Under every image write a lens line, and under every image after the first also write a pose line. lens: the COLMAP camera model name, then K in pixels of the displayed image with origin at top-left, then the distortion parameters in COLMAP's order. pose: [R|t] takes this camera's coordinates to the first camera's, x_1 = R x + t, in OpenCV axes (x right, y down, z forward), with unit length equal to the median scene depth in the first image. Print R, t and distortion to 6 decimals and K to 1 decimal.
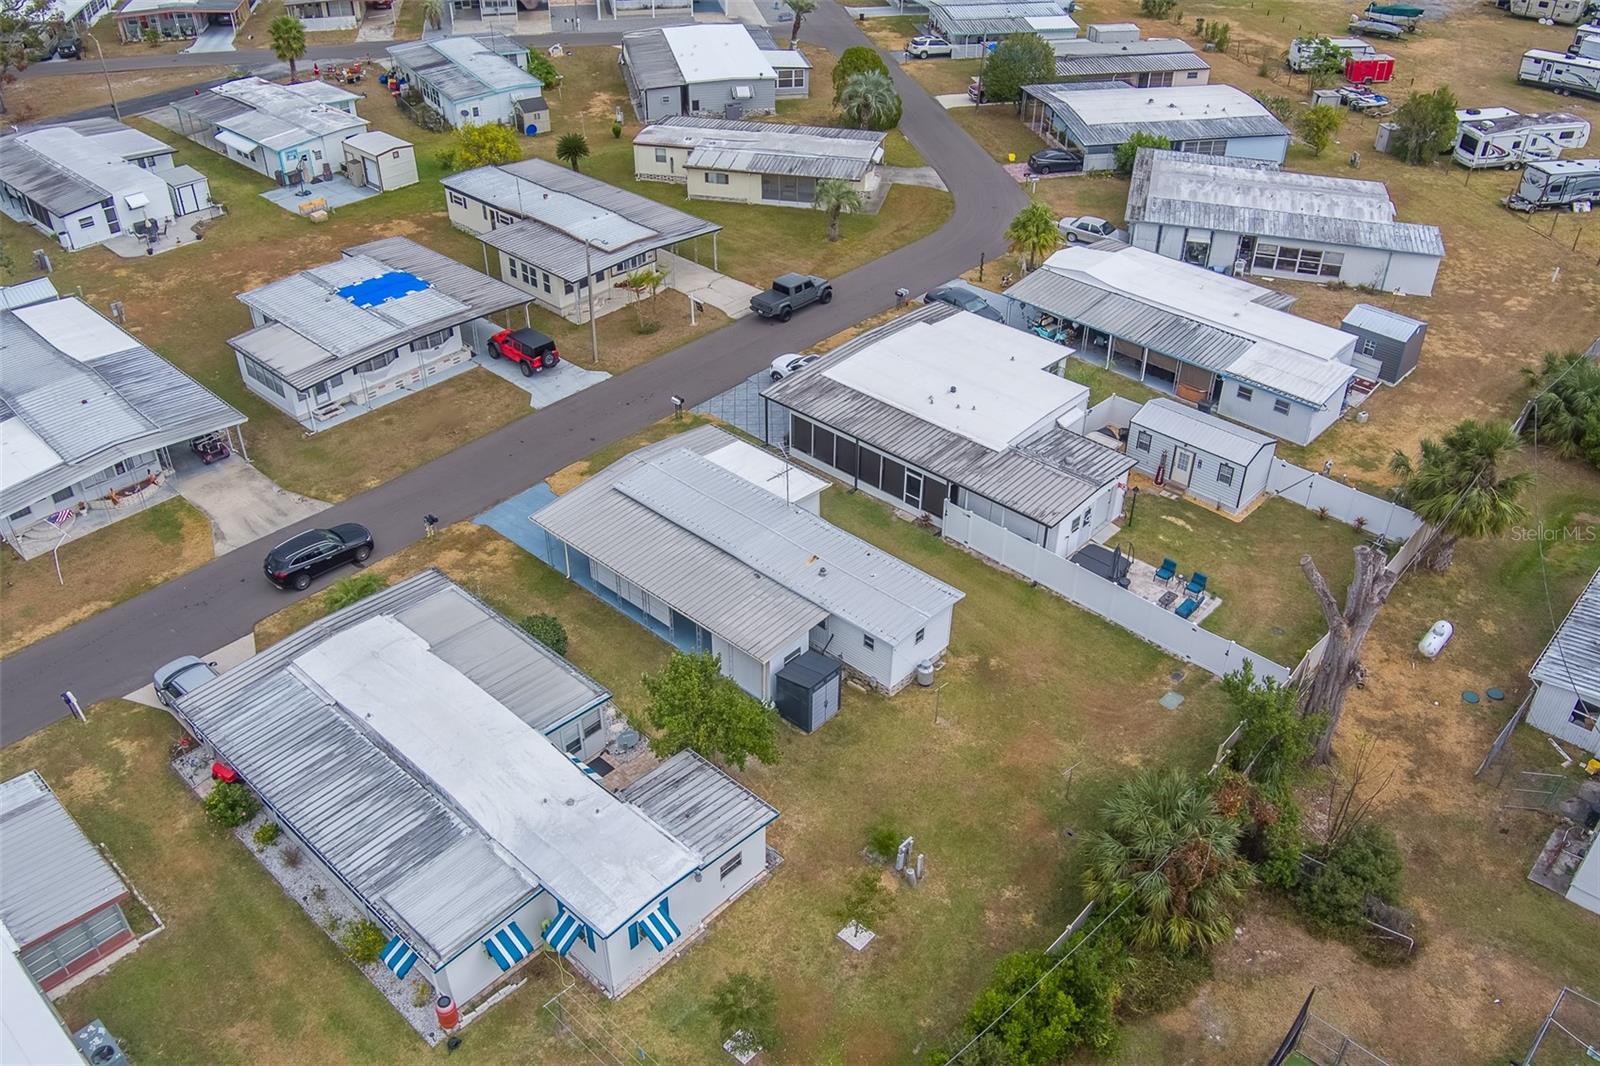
lens RADIAL K [[1284.9, 0, 793.1], [0, 1284.9, 578.0], [0, 0, 1]] dist [-0.072968, 0.035364]
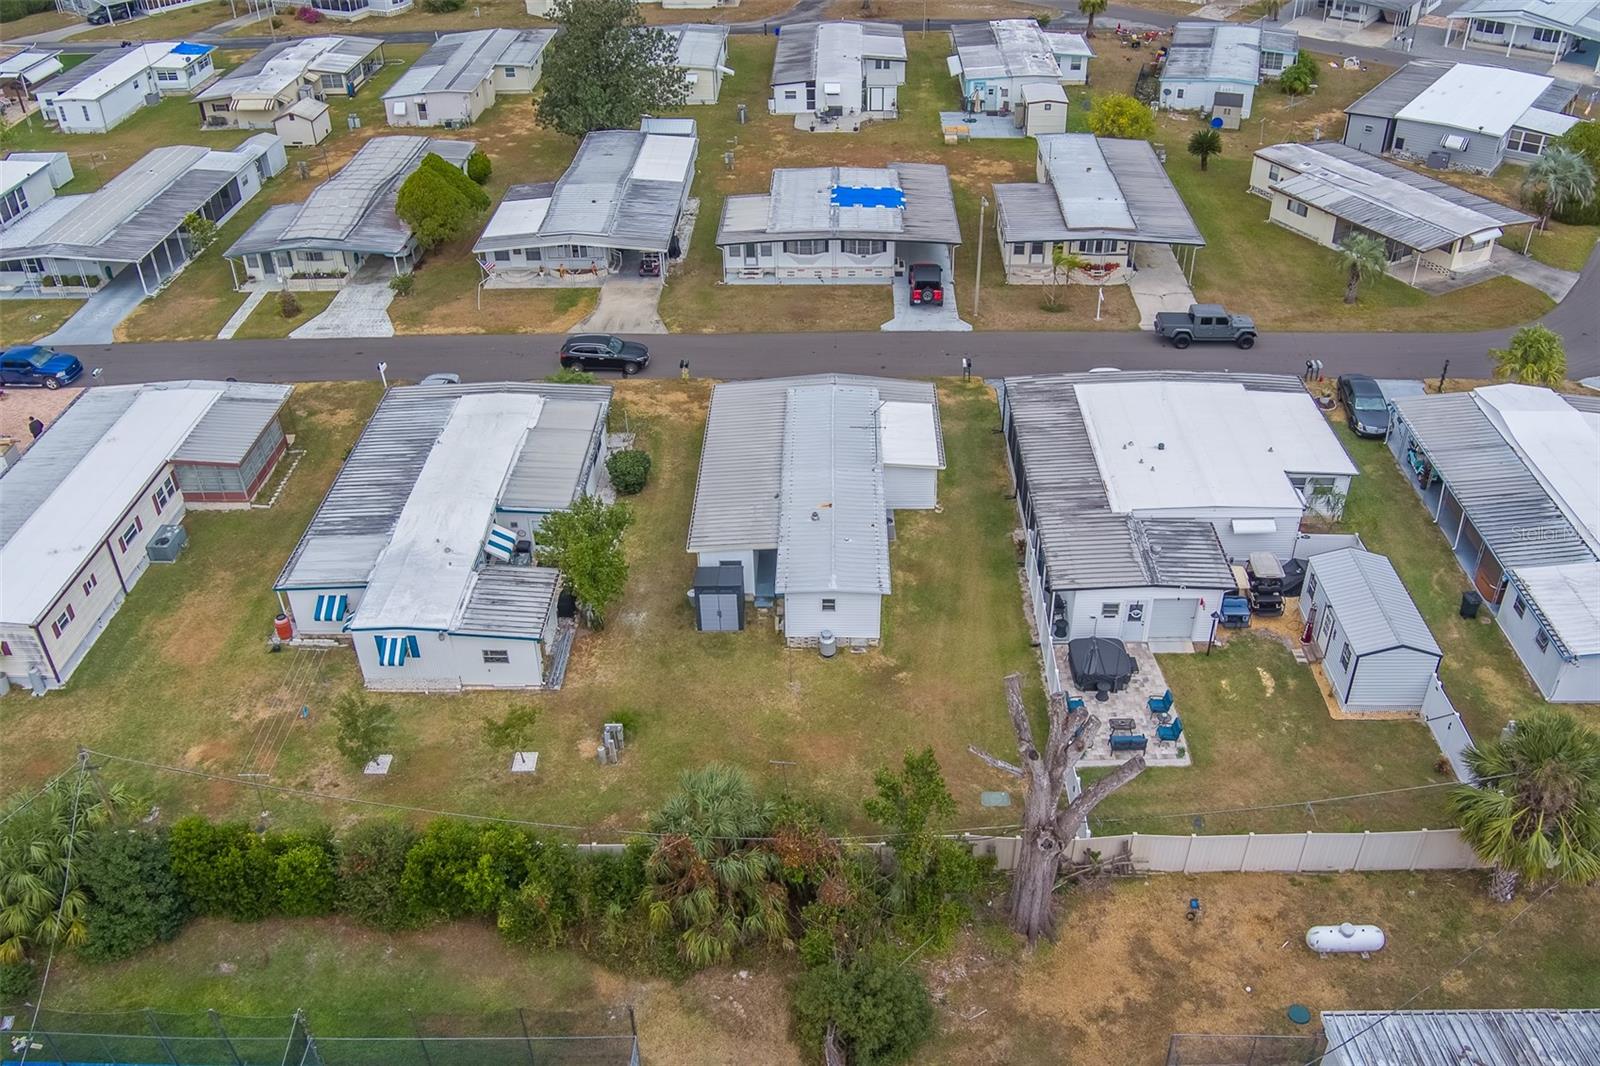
lens RADIAL K [[1306.5, 0, 808.7], [0, 1306.5, 540.0], [0, 0, 1]] dist [-0.073183, 0.029090]
pose [[0.667273, 0.419277, -0.615592, 0.456580], [-0.433976, 0.890576, 0.136158, -0.086794], [0.605319, 0.176298, 0.776214, 0.123009]]
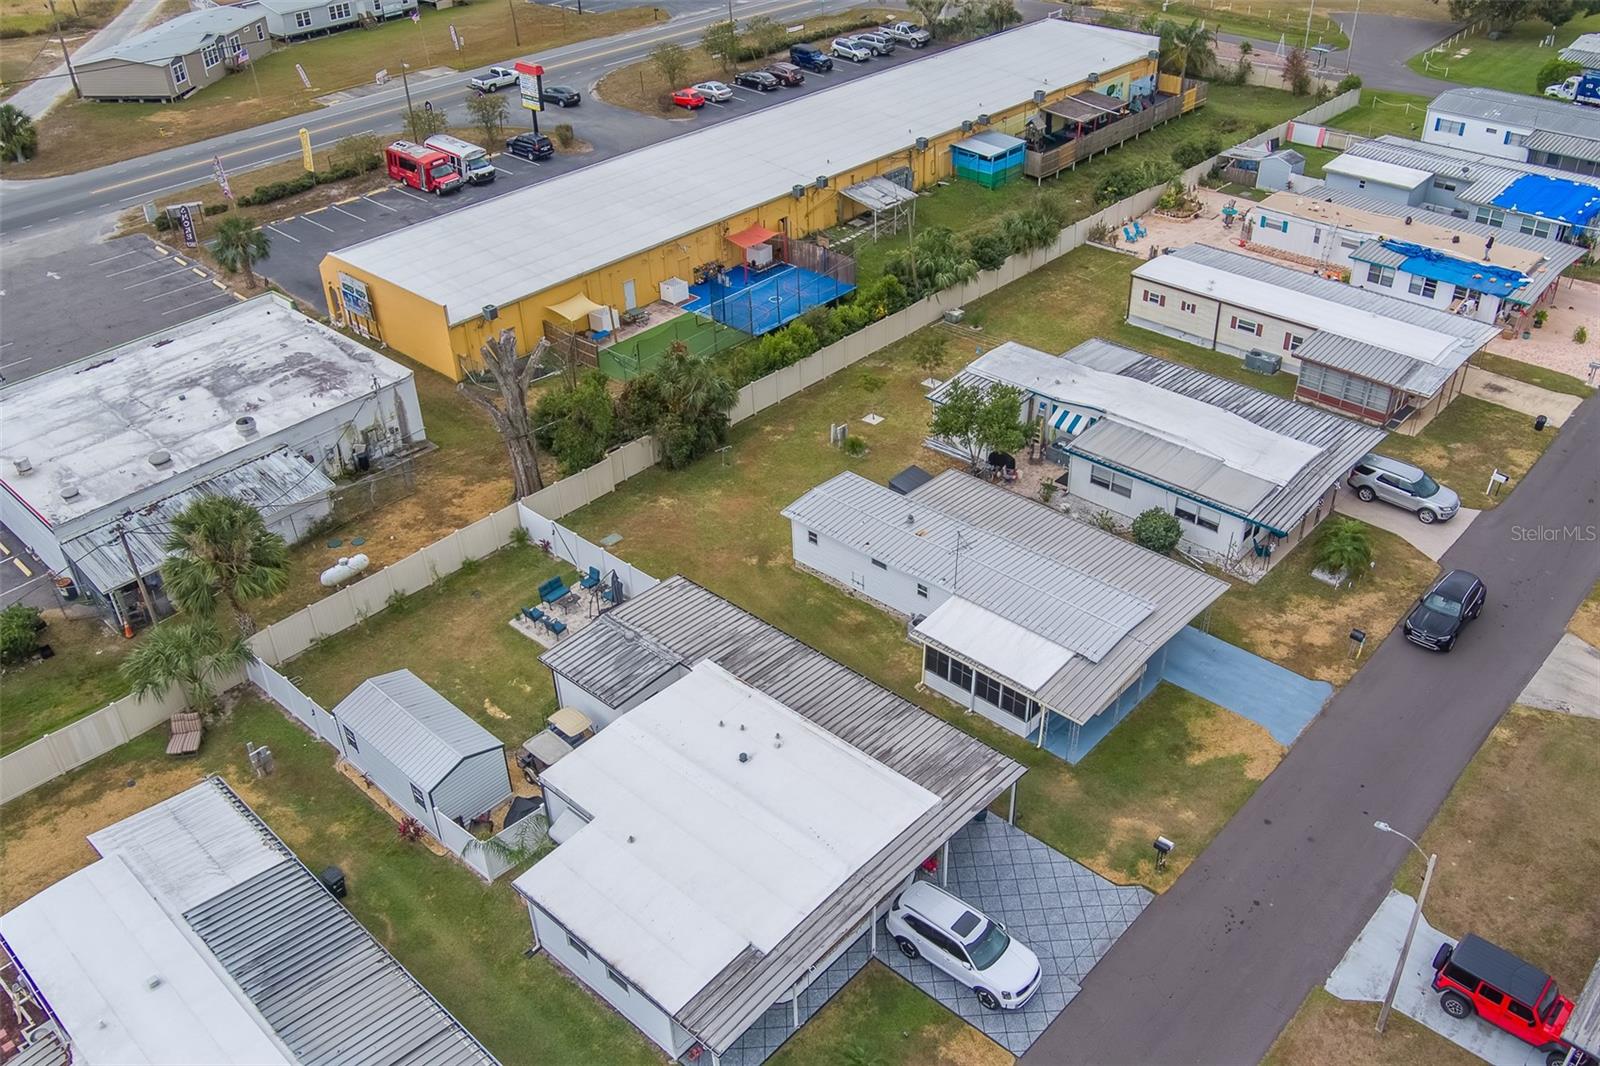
lens RADIAL K [[1306.5, 0, 808.7], [0, 1306.5, 540.0], [0, 0, 1]] dist [-0.073183, 0.029090]
pose [[-0.999760, 0.021415, 0.004676, 0.069980], [0.011384, 0.324996, 0.945647, -0.696486], [0.018731, 0.945473, -0.325162, 0.924552]]
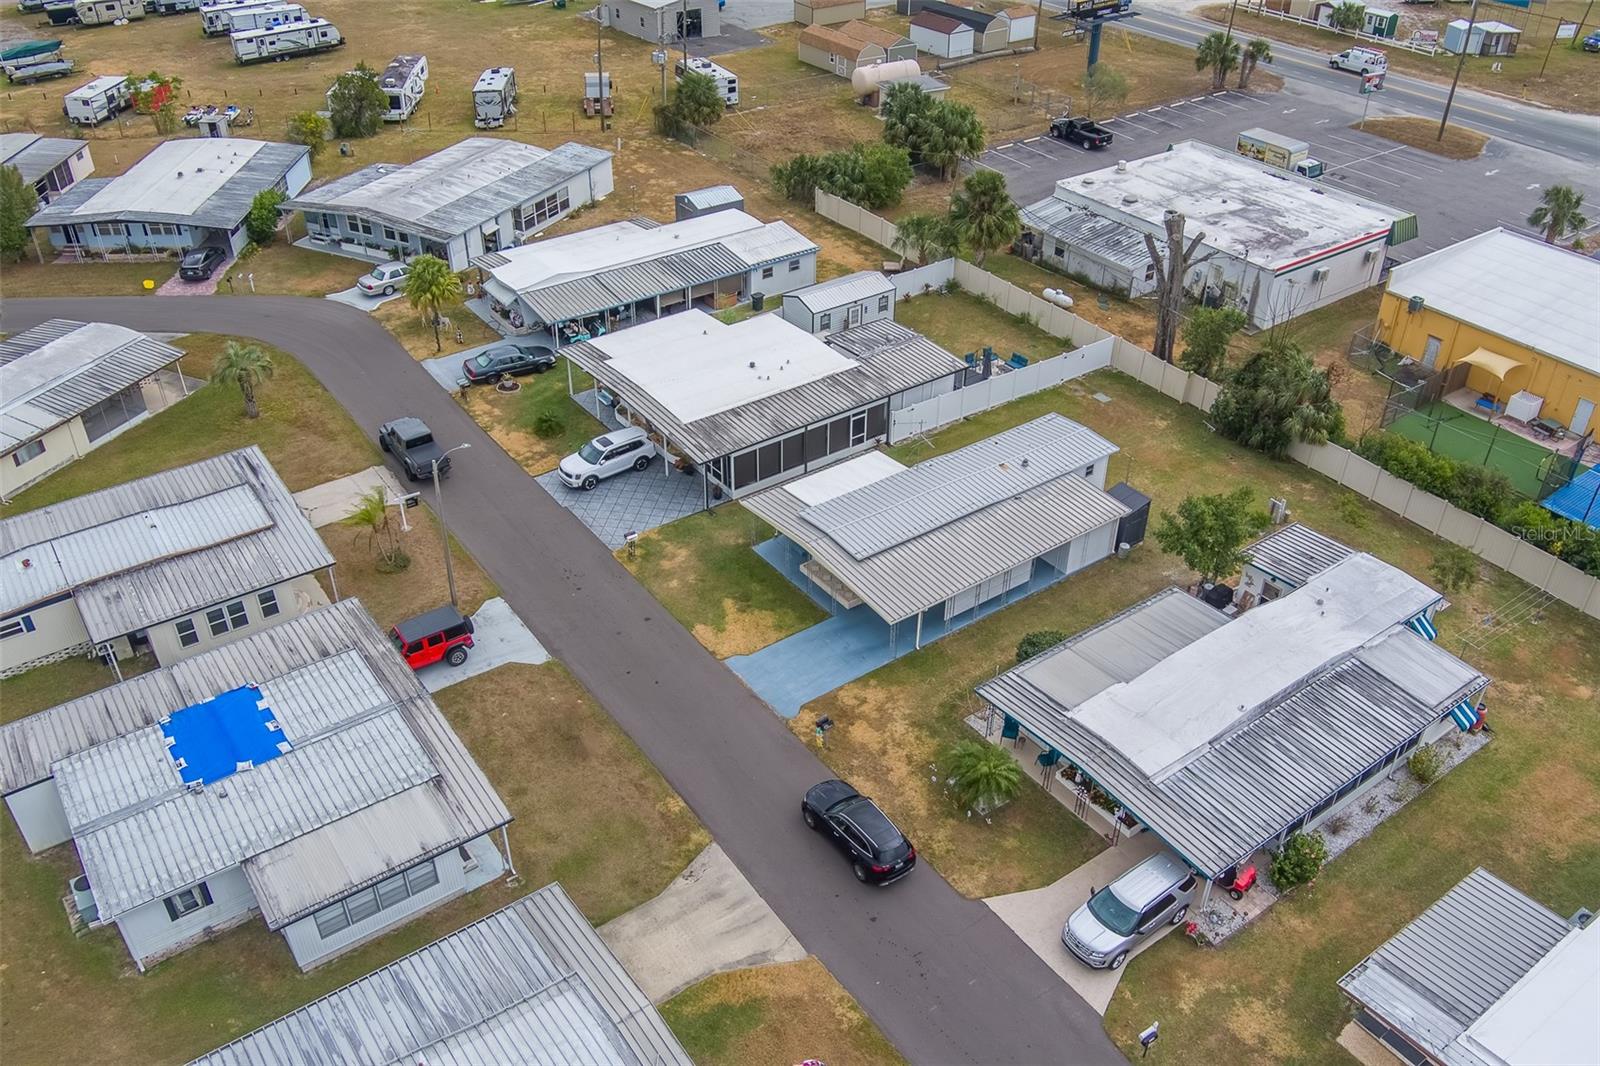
lens RADIAL K [[1306.5, 0, 808.7], [0, 1306.5, 540.0], [0, 0, 1]] dist [-0.073183, 0.029090]
pose [[0.189237, -0.559636, 0.806844, -0.687128], [0.583857, 0.724786, 0.365782, -0.341876], [-0.789494, 0.401862, 0.463904, 0.426043]]
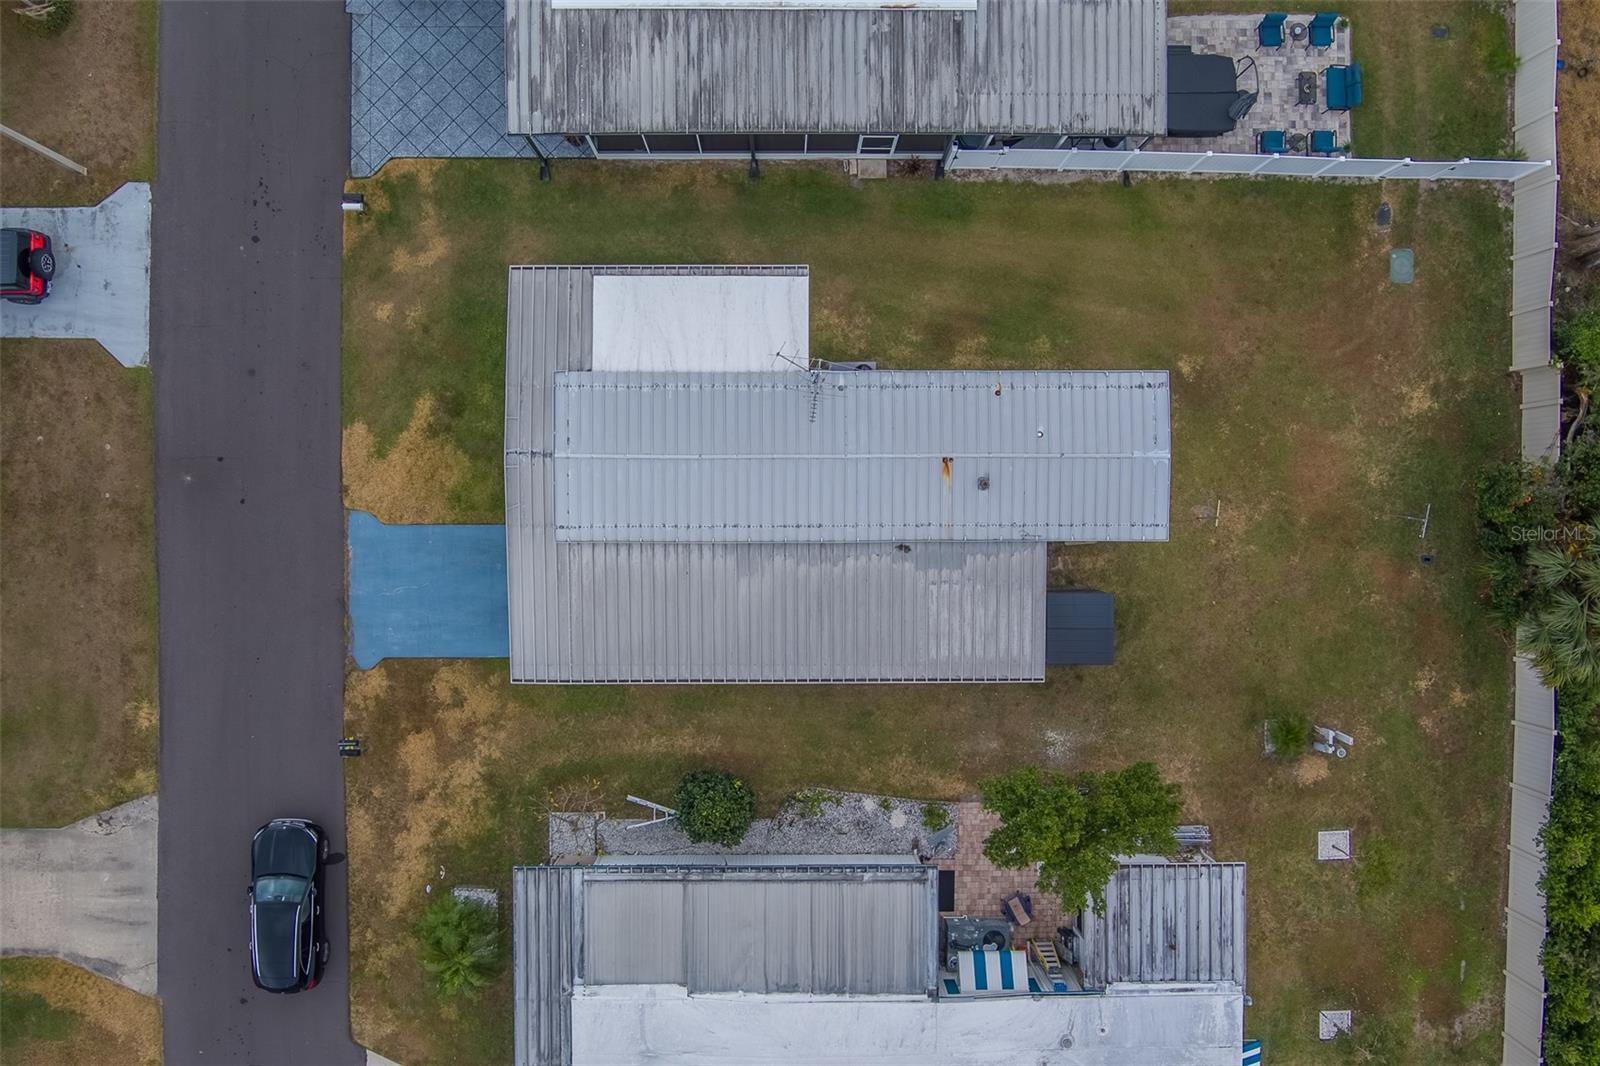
lens RADIAL K [[1306.5, 0, 808.7], [0, 1306.5, 540.0], [0, 0, 1]] dist [-0.073183, 0.029090]
pose [[0.733020, -0.680165, -0.007517, -0.037716], [0.397126, 0.418962, 0.816555, -0.383023], [-0.552243, -0.601537, 0.577218, 0.439355]]
